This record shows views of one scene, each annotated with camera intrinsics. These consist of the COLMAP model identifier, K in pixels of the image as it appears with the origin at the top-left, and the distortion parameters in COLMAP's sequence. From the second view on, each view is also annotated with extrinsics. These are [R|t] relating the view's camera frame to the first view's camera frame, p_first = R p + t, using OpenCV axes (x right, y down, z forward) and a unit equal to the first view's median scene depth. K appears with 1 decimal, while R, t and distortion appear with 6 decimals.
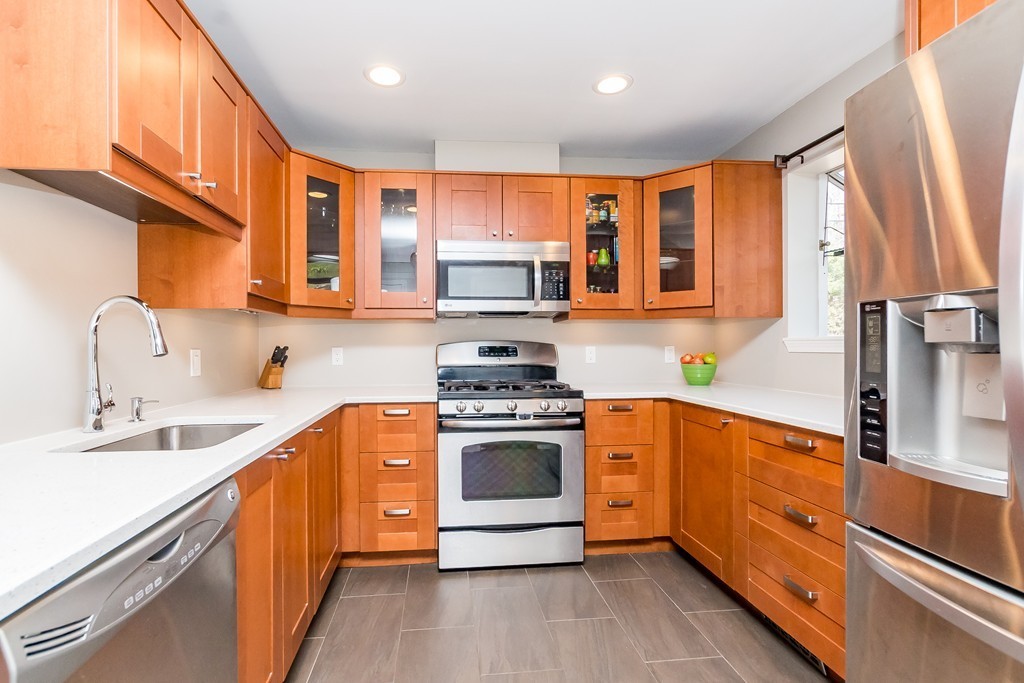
lens RADIAL K [[483.2, 0, 487.7], [0, 483.2, 345.0], [0, 0, 1]] dist [-0.002320, -0.000019]
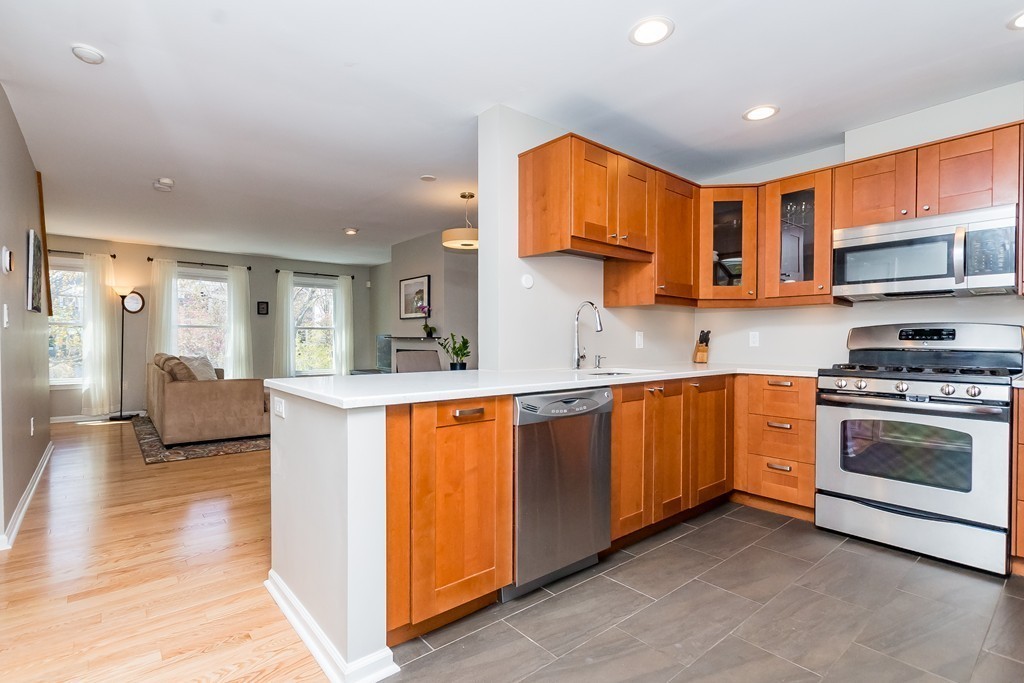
lens RADIAL K [[483.2, 0, 487.7], [0, 483.2, 345.0], [0, 0, 1]] dist [-0.002320, -0.000019]
pose [[0.539485, 0.015492, -0.841853, 0.422493], [-0.005031, 0.999872, 0.015176, 0.028702], [0.841980, -0.003952, 0.539494, -0.251171]]
